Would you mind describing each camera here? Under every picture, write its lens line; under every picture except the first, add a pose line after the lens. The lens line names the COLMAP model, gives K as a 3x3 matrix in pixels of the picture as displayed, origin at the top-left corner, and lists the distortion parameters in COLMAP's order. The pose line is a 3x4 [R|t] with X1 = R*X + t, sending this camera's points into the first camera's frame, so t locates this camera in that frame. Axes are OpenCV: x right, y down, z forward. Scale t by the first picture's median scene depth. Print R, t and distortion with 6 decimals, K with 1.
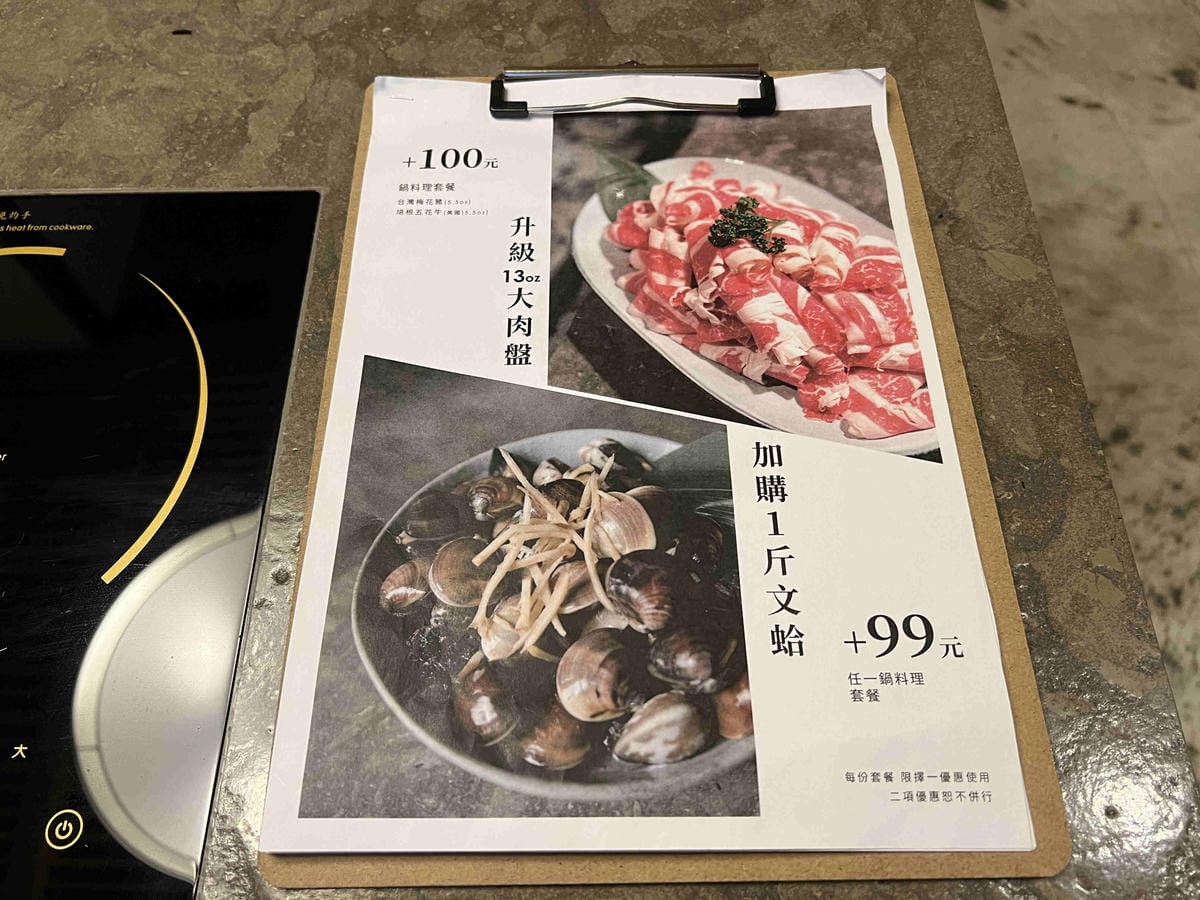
lens RADIAL K [[909.4, 0, 600.0], [0, 909.4, 450.0], [0, 0, 1]] dist [0.058429, -0.084657]
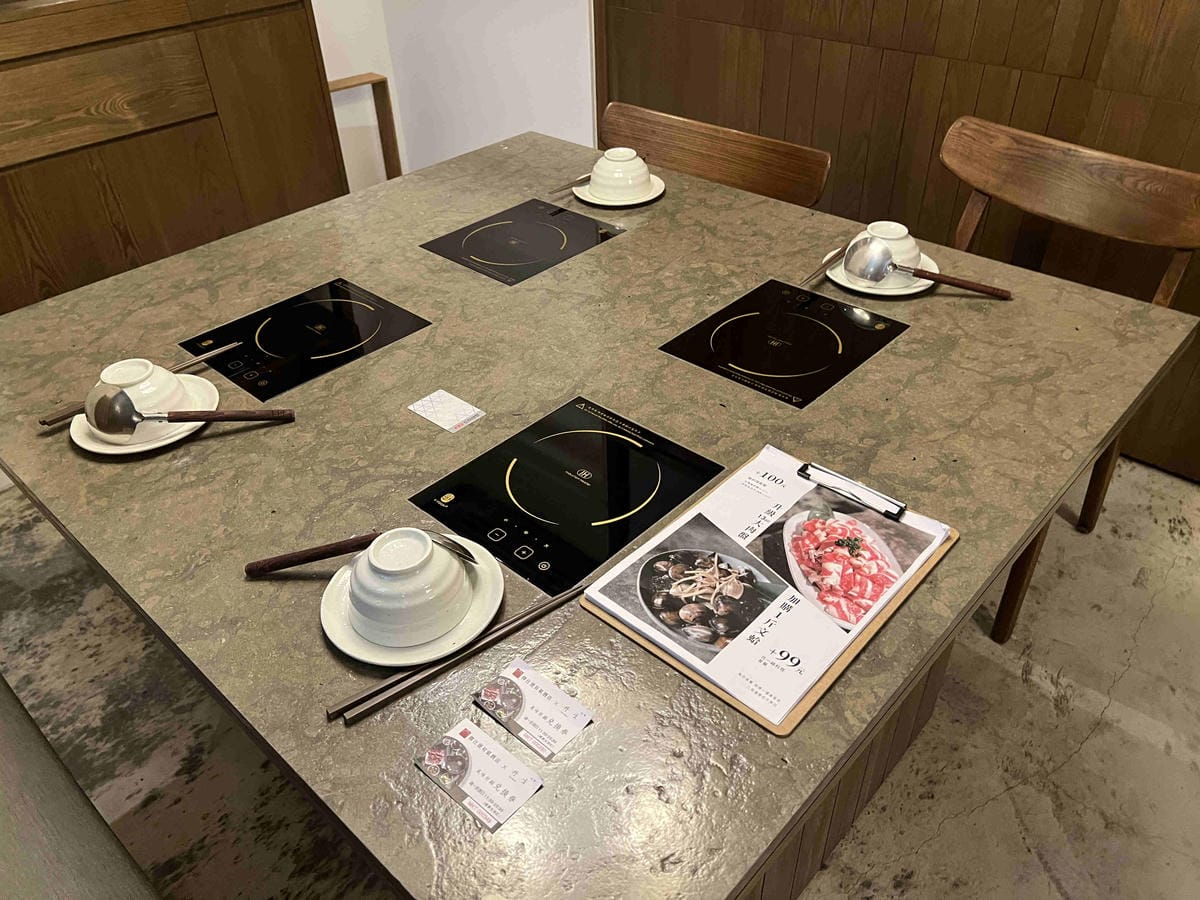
lens RADIAL K [[909.4, 0, 600.0], [0, 909.4, 450.0], [0, 0, 1]] dist [0.058429, -0.084657]
pose [[0.731210, 0.401239, -0.551670, 1.018930], [-0.596464, 0.768484, -0.231652, 0.599736], [0.331002, 0.498437, 0.801248, -1.498987]]
